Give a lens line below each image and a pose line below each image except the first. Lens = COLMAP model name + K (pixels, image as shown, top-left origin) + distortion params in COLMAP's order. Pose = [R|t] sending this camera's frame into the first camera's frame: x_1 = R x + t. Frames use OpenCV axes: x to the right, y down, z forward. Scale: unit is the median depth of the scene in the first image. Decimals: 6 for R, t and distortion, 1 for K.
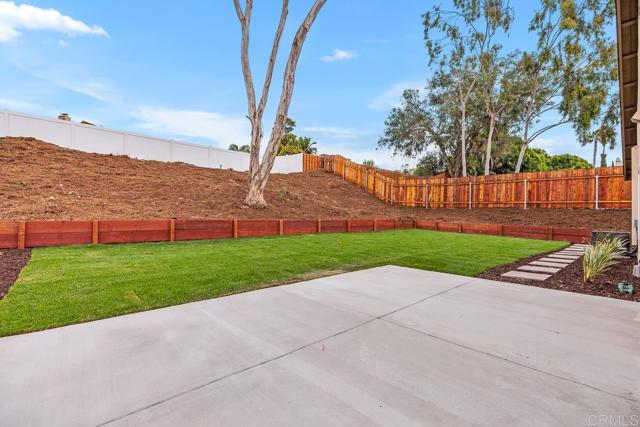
lens RADIAL K [[288.0, 0, 319.7], [0, 288.0, 214.0], [0, 0, 1]] dist [-0.001525, 0.001158]
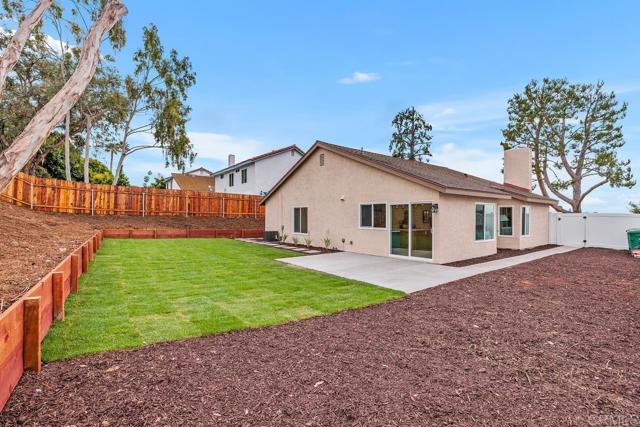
lens RADIAL K [[276.5, 0, 319.0], [0, 276.5, 214.9], [0, 0, 1]] dist [-0.000624, -0.000012]
pose [[0.105133, -0.003638, 0.994452, -0.447448], [-0.009395, 0.999945, 0.004651, -0.033570], [-0.994414, -0.009831, 0.105093, 0.194454]]
